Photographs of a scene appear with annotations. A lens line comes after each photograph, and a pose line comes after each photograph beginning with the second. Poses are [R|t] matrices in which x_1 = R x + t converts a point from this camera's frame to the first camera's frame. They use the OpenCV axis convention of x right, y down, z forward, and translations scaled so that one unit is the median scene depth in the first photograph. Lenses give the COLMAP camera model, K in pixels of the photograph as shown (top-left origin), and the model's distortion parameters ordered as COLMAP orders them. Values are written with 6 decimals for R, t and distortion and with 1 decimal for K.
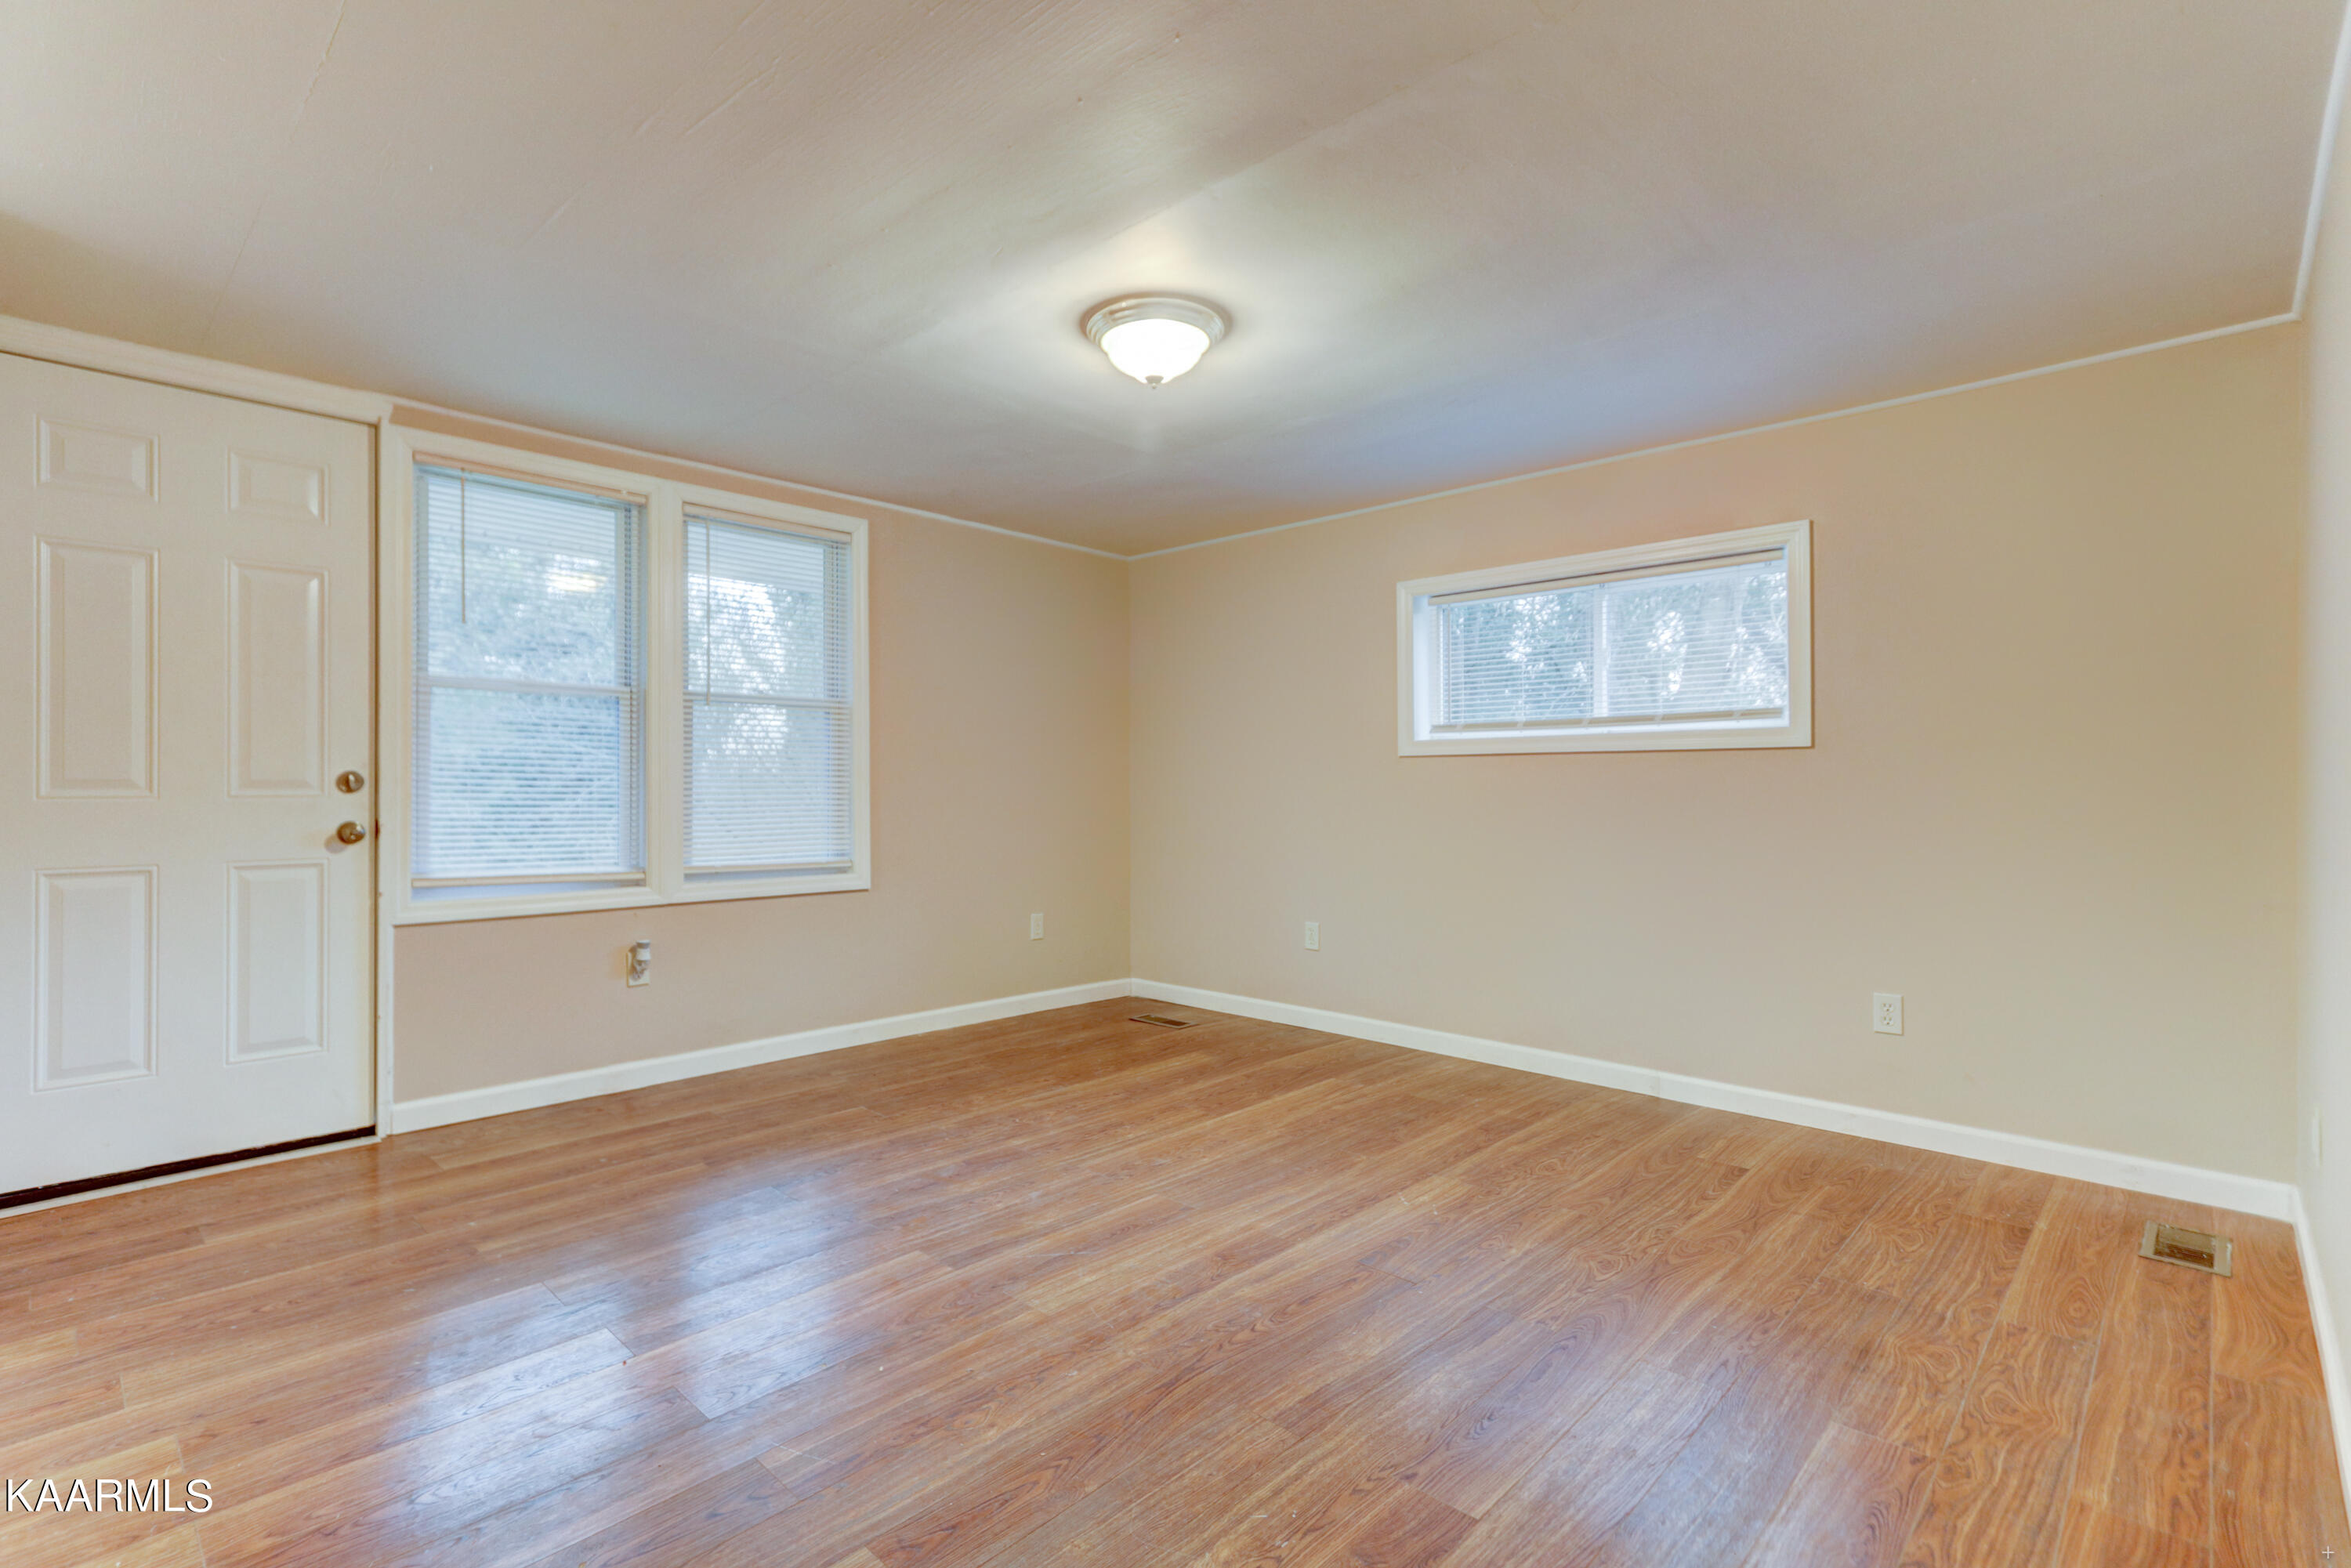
lens RADIAL K [[1081.8, 0, 1058.2], [0, 1081.8, 779.9], [0, 0, 1]] dist [0.006721, 0.000004]
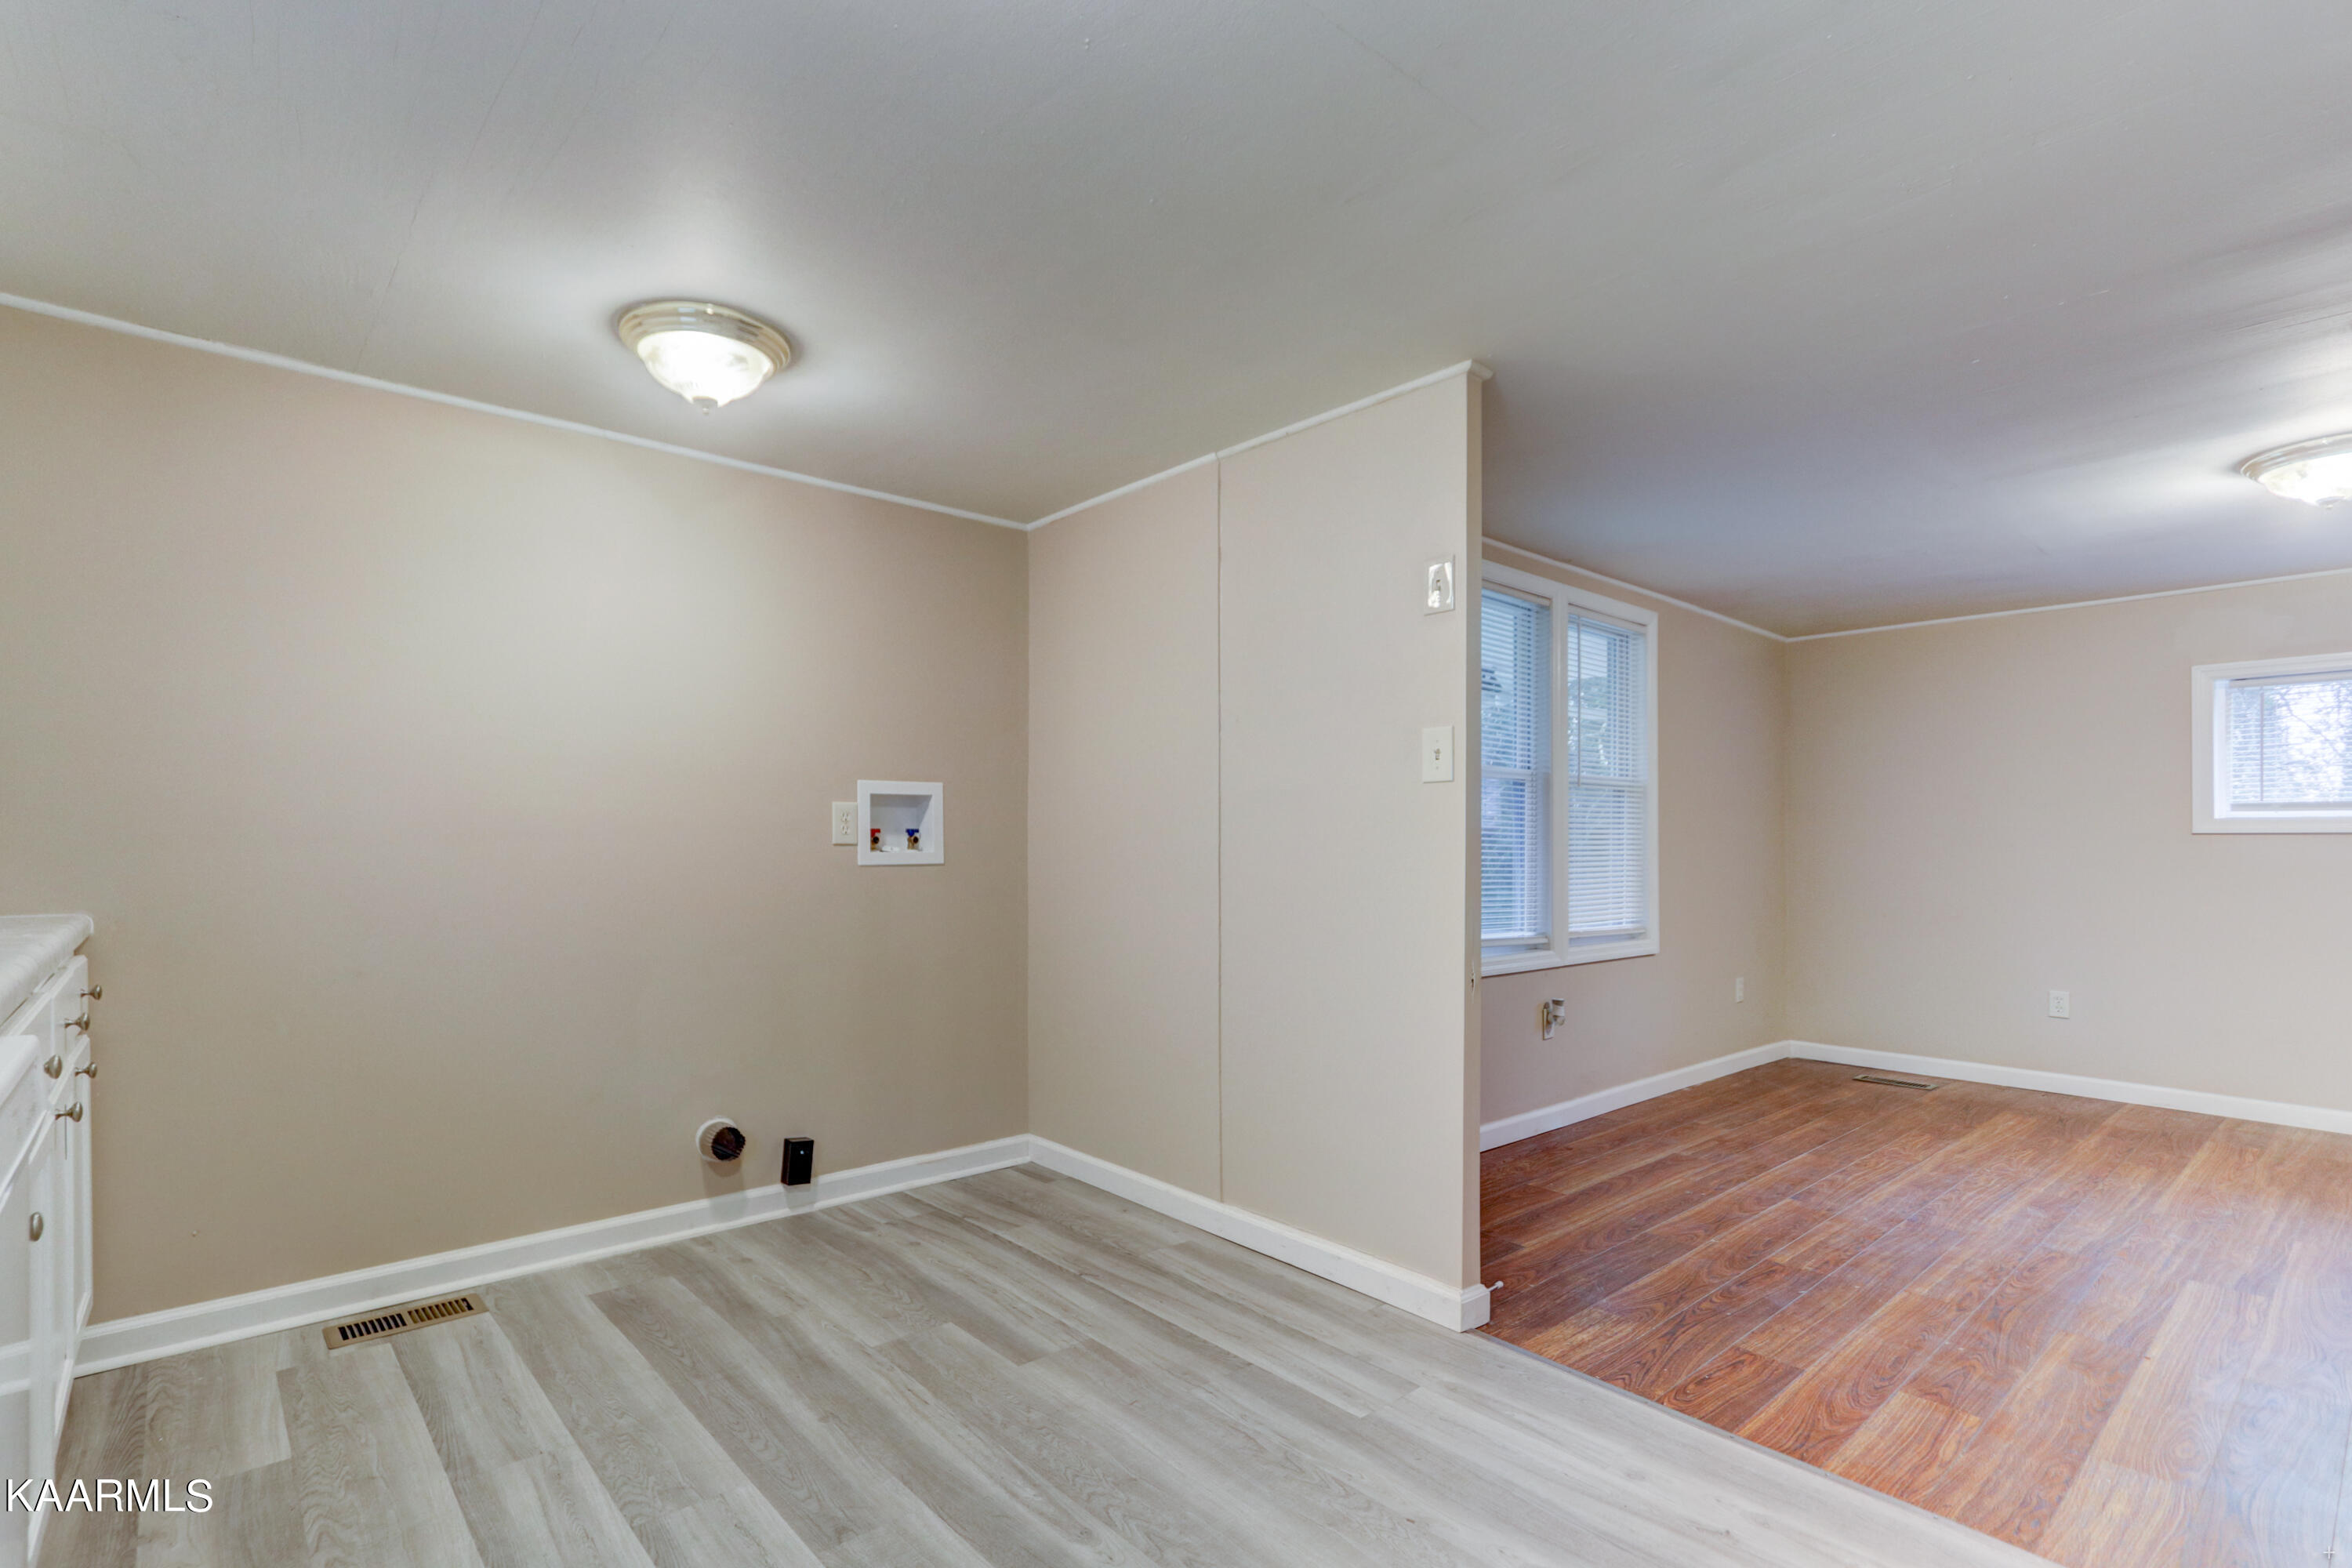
lens RADIAL K [[1092.0, 0, 1095.7], [0, 1092.0, 839.4], [0, 0, 1]] dist [0.019666, 0.000543]
pose [[0.997949, 0.004918, -0.063819, -0.921601], [-0.004782, 0.999986, 0.002283, -0.018409], [0.063829, -0.001973, 0.997959, -0.183080]]
